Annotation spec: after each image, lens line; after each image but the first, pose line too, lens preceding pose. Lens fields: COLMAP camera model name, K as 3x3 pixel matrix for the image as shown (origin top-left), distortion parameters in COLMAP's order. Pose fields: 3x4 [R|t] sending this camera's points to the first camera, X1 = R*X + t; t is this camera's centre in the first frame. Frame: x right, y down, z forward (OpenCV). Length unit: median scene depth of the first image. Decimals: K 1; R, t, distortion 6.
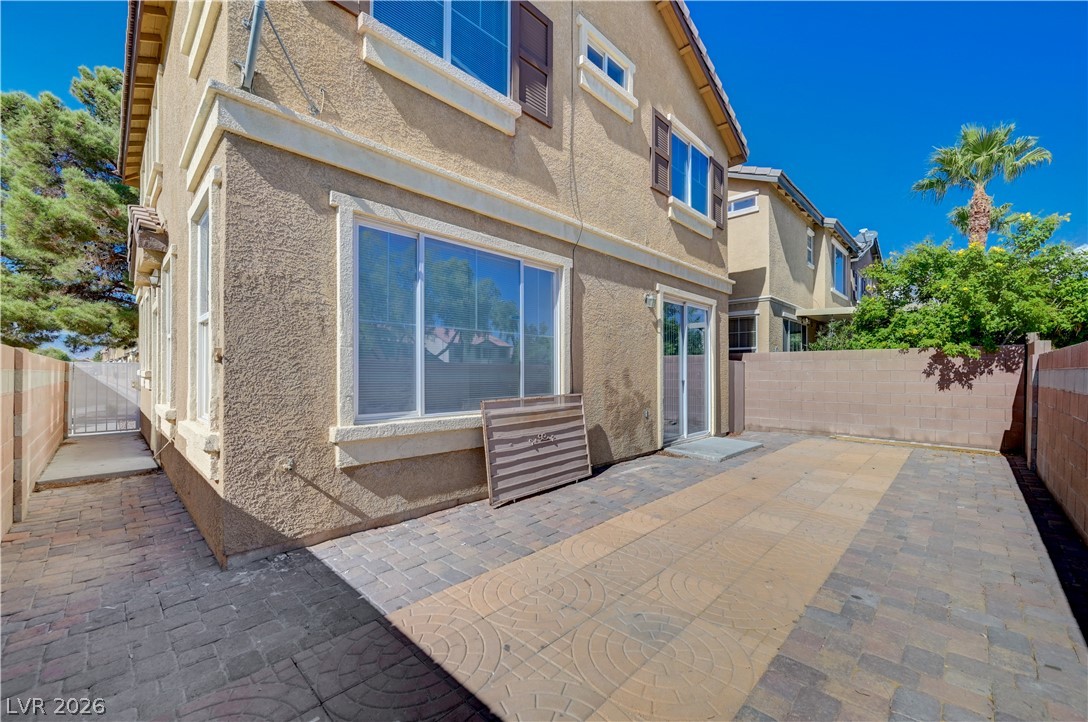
lens RADIAL K [[437.4, 0, 555.8], [0, 437.4, 372.8], [0, 0, 1]] dist [-0.001153, -0.000150]
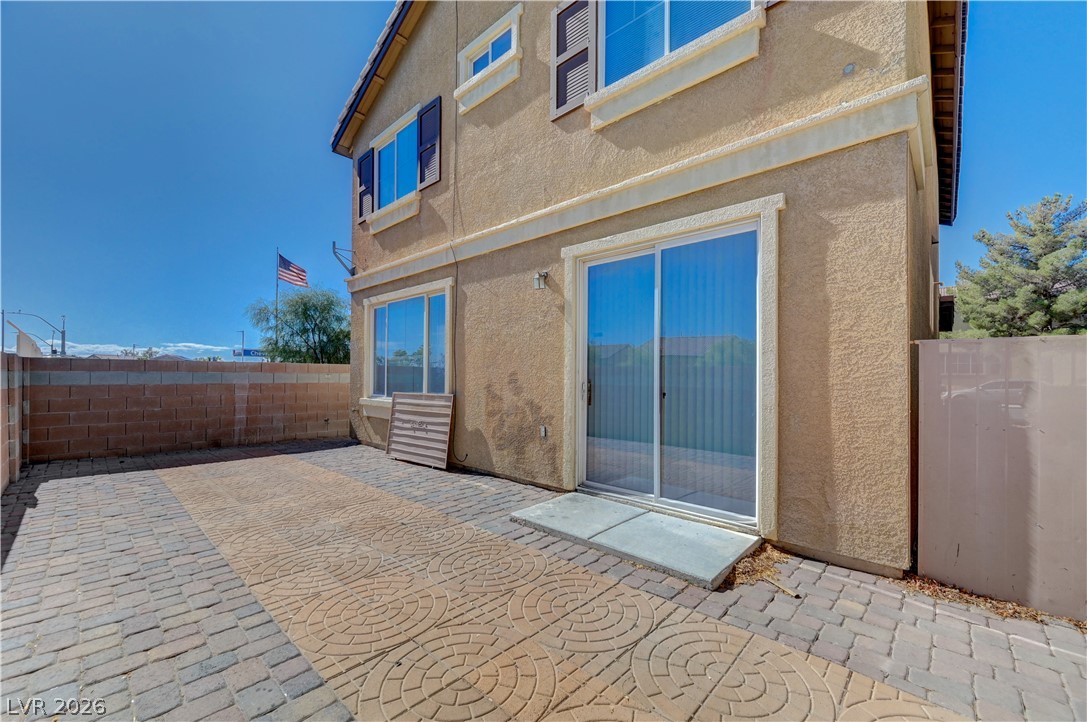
lens RADIAL K [[433.0, 0, 547.2], [0, 433.0, 373.8], [0, 0, 1]] dist [-0.001776, -0.000062]
pose [[0.010931, -0.003992, -0.999932, 1.135897], [-0.006905, 0.999968, -0.004068, -0.003390], [0.999916, 0.006949, 0.010903, 1.197386]]
